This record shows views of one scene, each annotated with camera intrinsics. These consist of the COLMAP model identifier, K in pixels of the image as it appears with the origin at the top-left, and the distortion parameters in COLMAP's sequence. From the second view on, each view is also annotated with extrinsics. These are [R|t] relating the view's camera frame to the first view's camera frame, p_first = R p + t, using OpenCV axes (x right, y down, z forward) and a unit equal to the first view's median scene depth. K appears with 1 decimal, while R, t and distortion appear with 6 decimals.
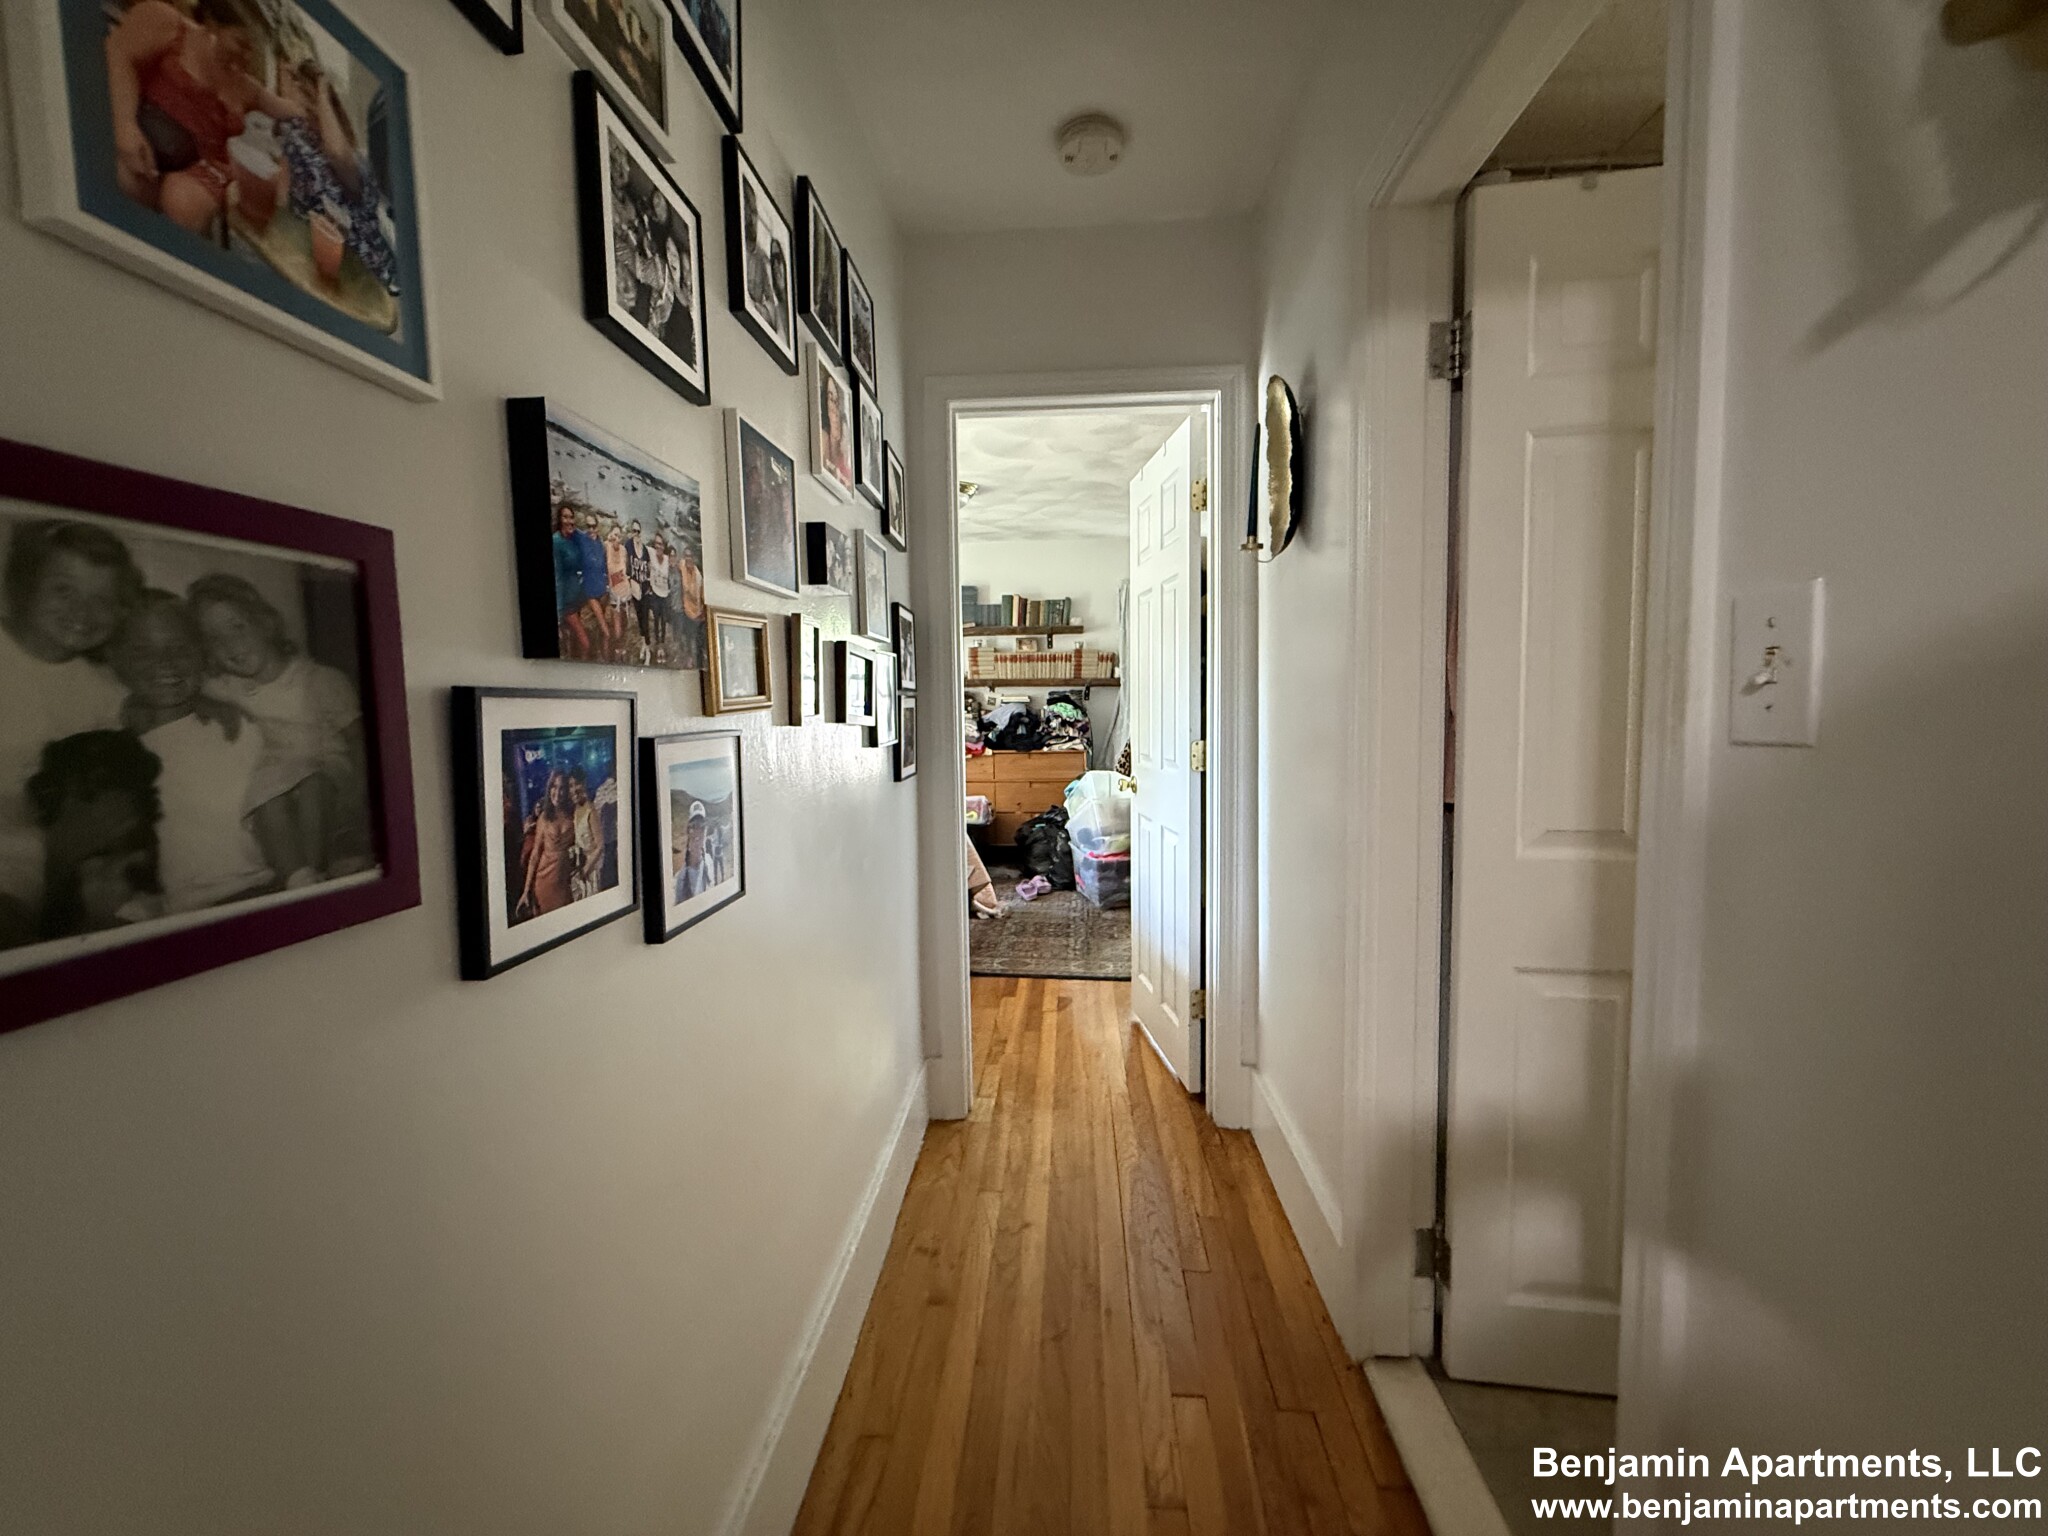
lens RADIAL K [[817.1, 0, 1017.9], [0, 817.1, 766.7], [0, 0, 1]] dist [-0.000772, 0.000281]
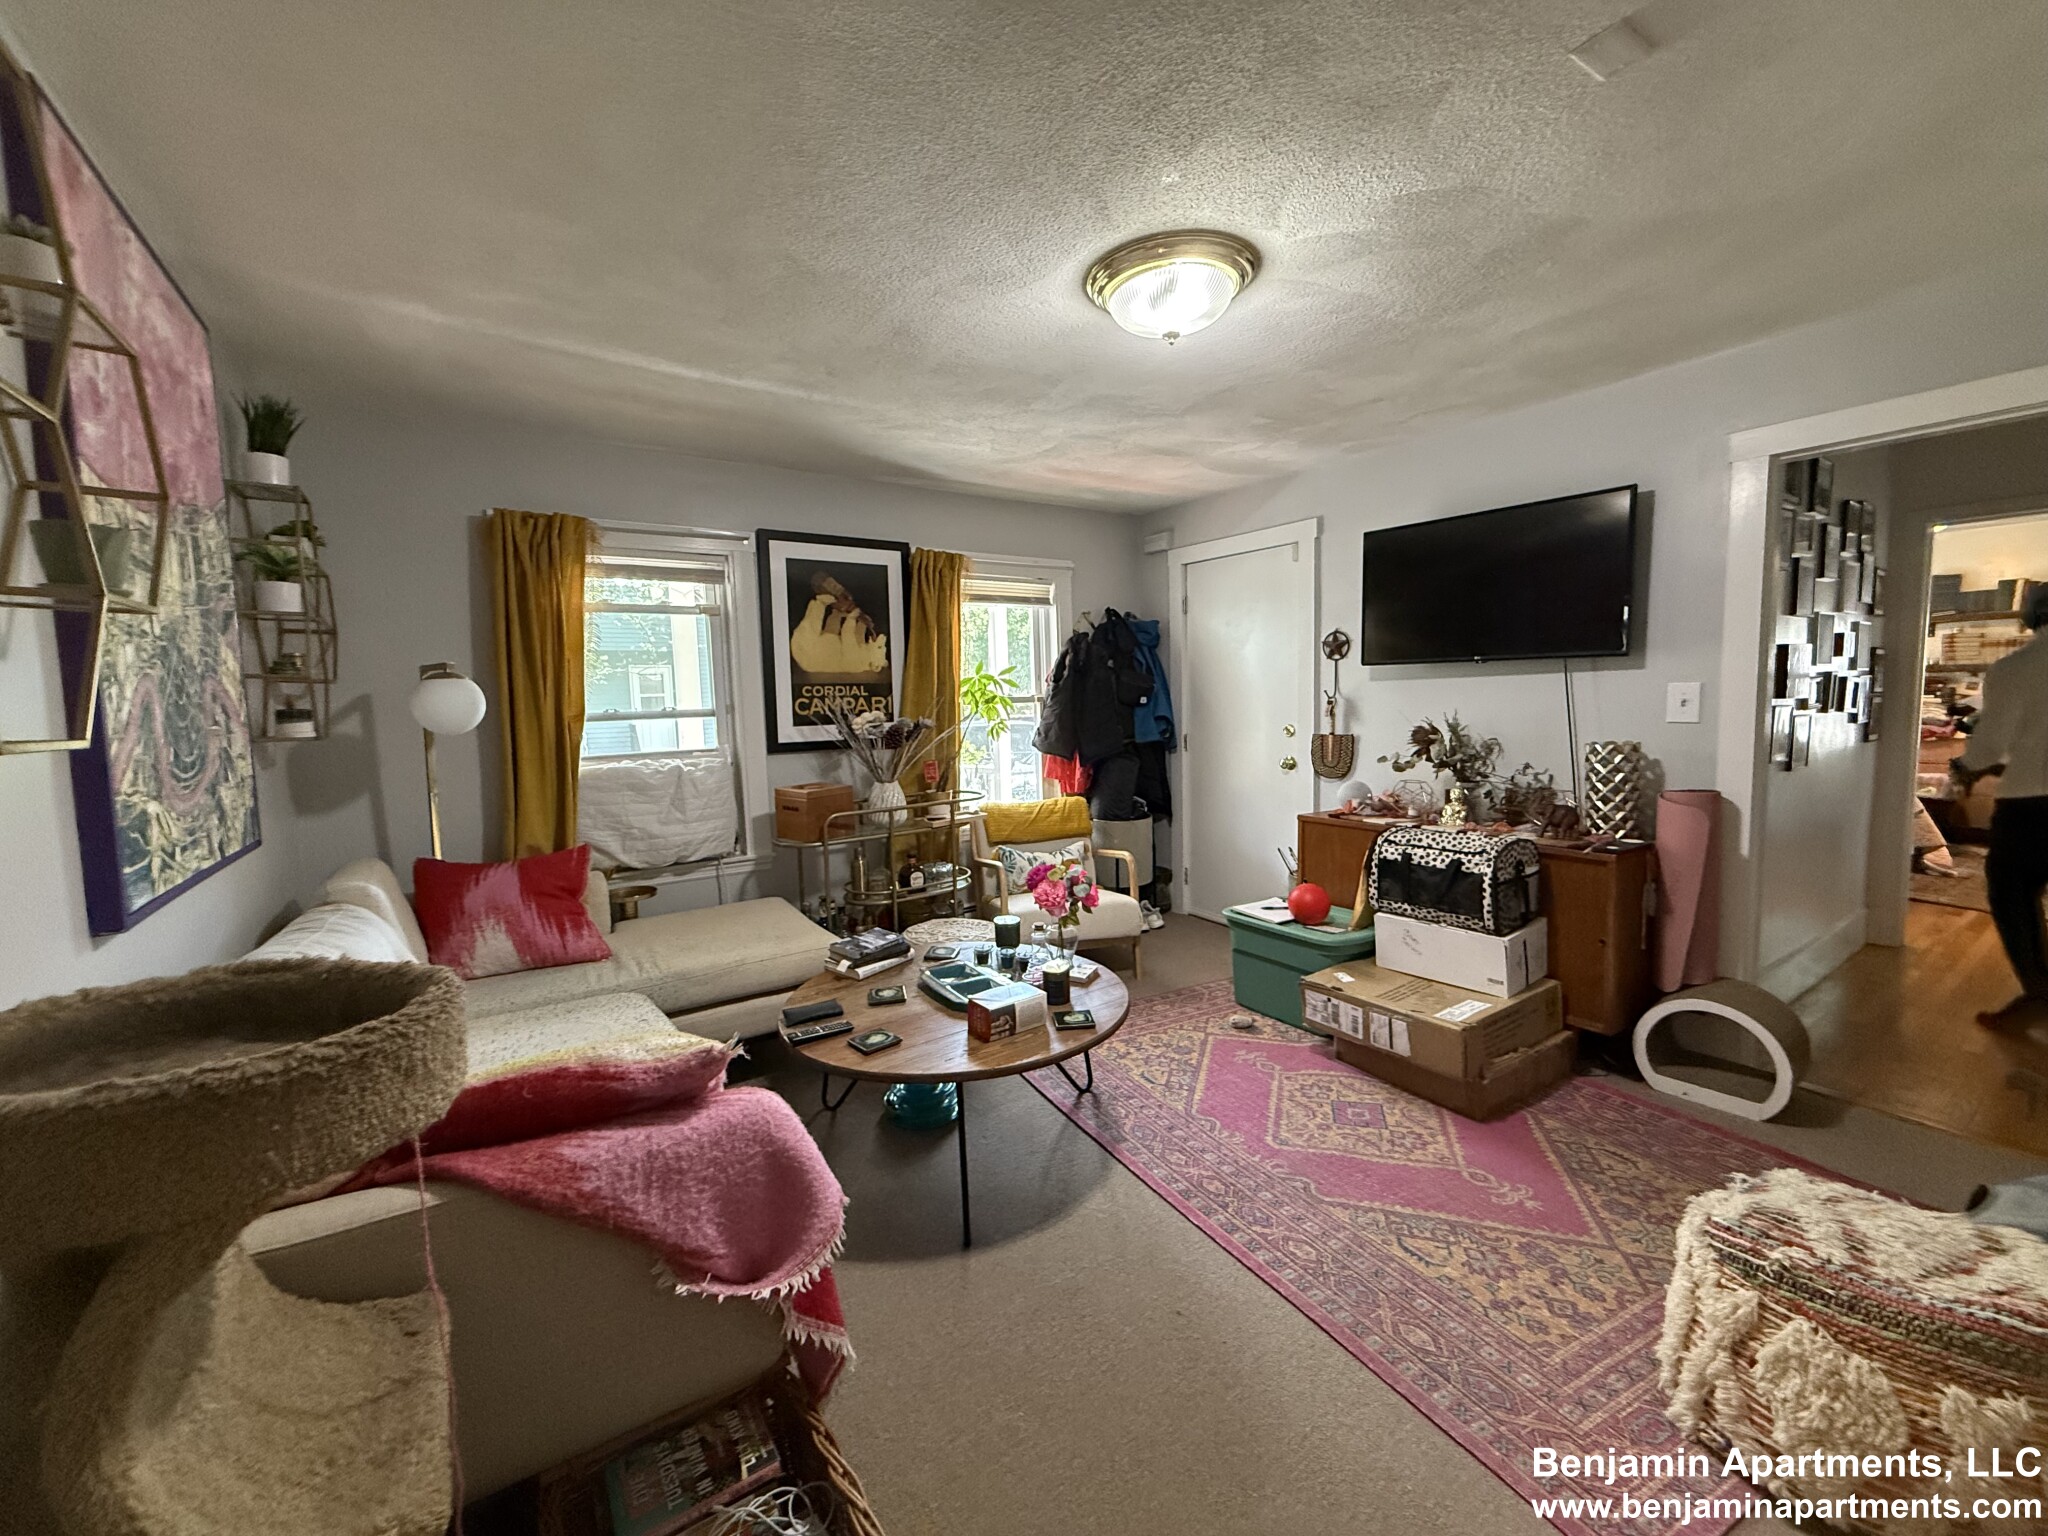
lens RADIAL K [[817.1, 0, 1017.9], [0, 817.1, 766.7], [0, 0, 1]] dist [-0.000772, 0.000281]
pose [[0.613655, 0.072915, -0.786200, 0.059205], [-0.048166, 0.997329, 0.054900, 0.027882], [0.788103, 0.004178, 0.615529, -0.726520]]
